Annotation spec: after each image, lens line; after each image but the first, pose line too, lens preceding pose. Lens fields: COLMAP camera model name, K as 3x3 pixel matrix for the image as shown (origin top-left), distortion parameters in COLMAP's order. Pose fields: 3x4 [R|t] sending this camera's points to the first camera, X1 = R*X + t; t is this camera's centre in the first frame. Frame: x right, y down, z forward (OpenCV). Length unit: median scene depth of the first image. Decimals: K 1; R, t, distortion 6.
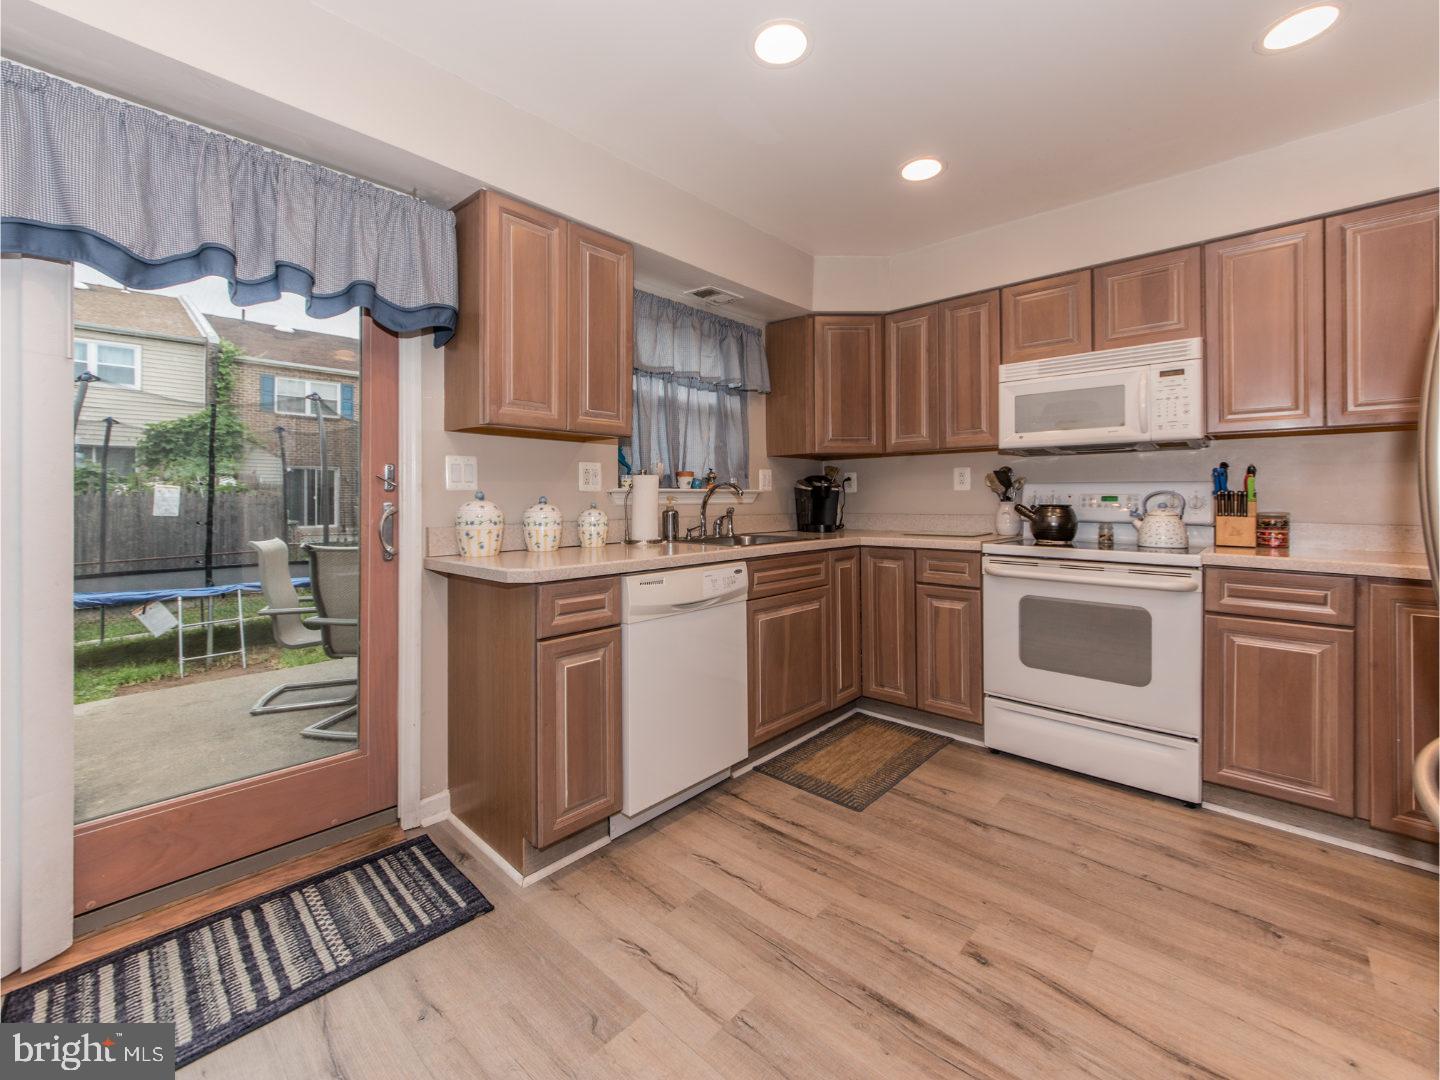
lens RADIAL K [[597.8, 0, 715.6], [0, 597.8, 499.5], [0, 0, 1]] dist [-0.007372, -0.000471]
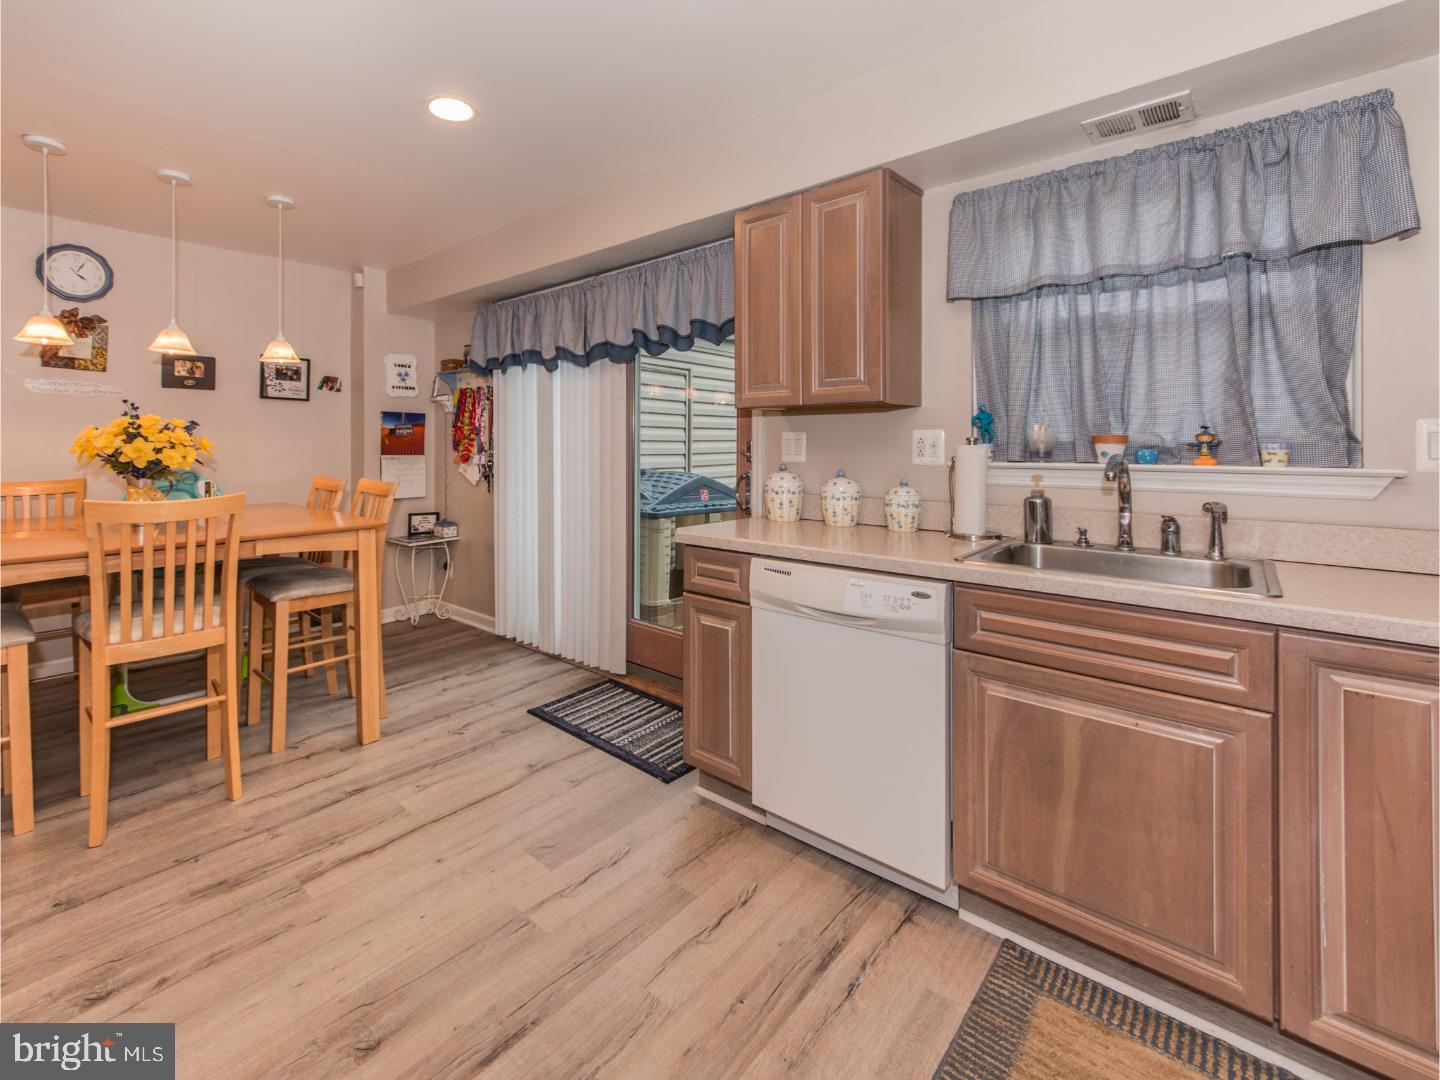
lens RADIAL K [[629.8, 0, 694.4], [0, 629.8, 448.9], [0, 0, 1]] dist [-0.005539, -0.000087]
pose [[0.037663, 0.009169, -0.999248, 0.717739], [-0.002233, 0.999956, 0.009091, -0.047674], [0.999288, 0.001889, 0.037681, 0.709061]]
